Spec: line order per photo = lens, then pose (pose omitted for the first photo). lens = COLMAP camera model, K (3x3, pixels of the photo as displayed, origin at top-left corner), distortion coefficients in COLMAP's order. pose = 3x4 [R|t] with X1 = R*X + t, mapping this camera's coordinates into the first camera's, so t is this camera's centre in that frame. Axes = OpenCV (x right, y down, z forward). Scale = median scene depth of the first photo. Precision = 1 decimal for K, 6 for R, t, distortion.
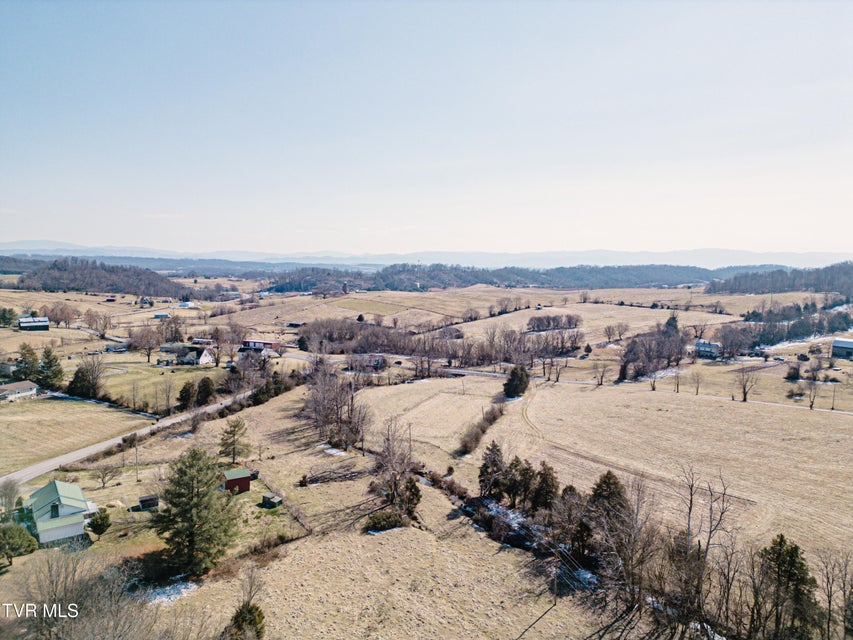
lens RADIAL K [[592.3, 0, 426.6], [0, 592.3, 321.7], [0, 0, 1]] dist [0.078590, -0.072418]
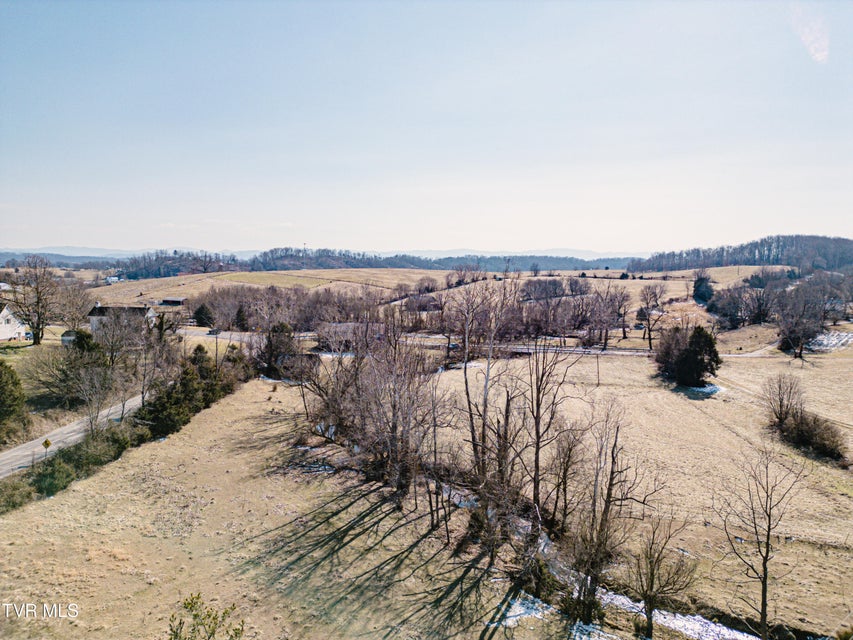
lens RADIAL K [[592.3, 0, 426.6], [0, 592.3, 321.7], [0, 0, 1]] dist [0.078590, -0.072418]
pose [[0.975126, -0.021104, 0.220644, -0.196035], [0.020801, 0.999777, 0.003697, 0.069795], [-0.220673, 0.000985, 0.975347, 0.582788]]
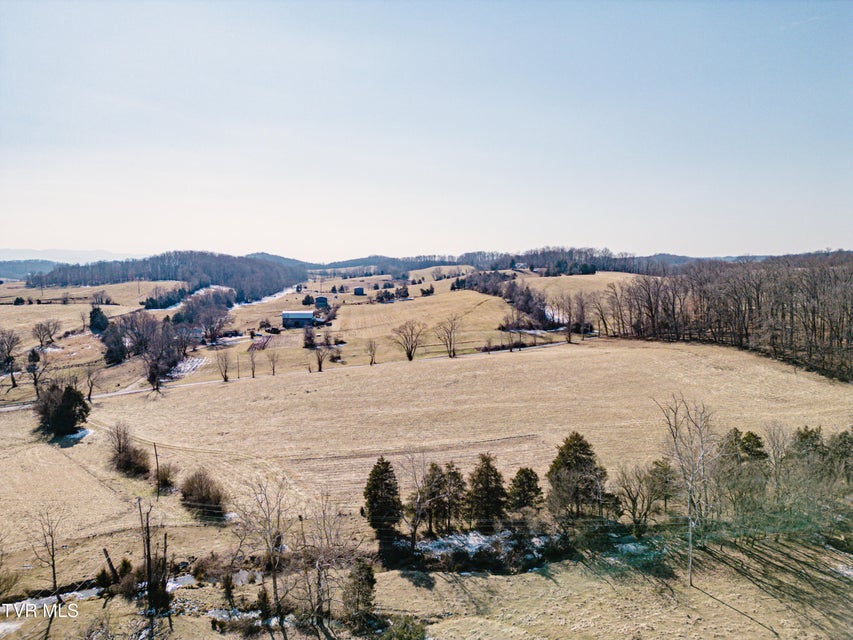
lens RADIAL K [[592.3, 0, 426.6], [0, 592.3, 321.7], [0, 0, 1]] dist [0.078590, -0.072418]
pose [[0.433872, -0.096253, 0.895818, -0.275318], [0.092985, 0.993751, 0.061740, 0.003112], [-0.896164, 0.056510, 0.440111, 0.375559]]
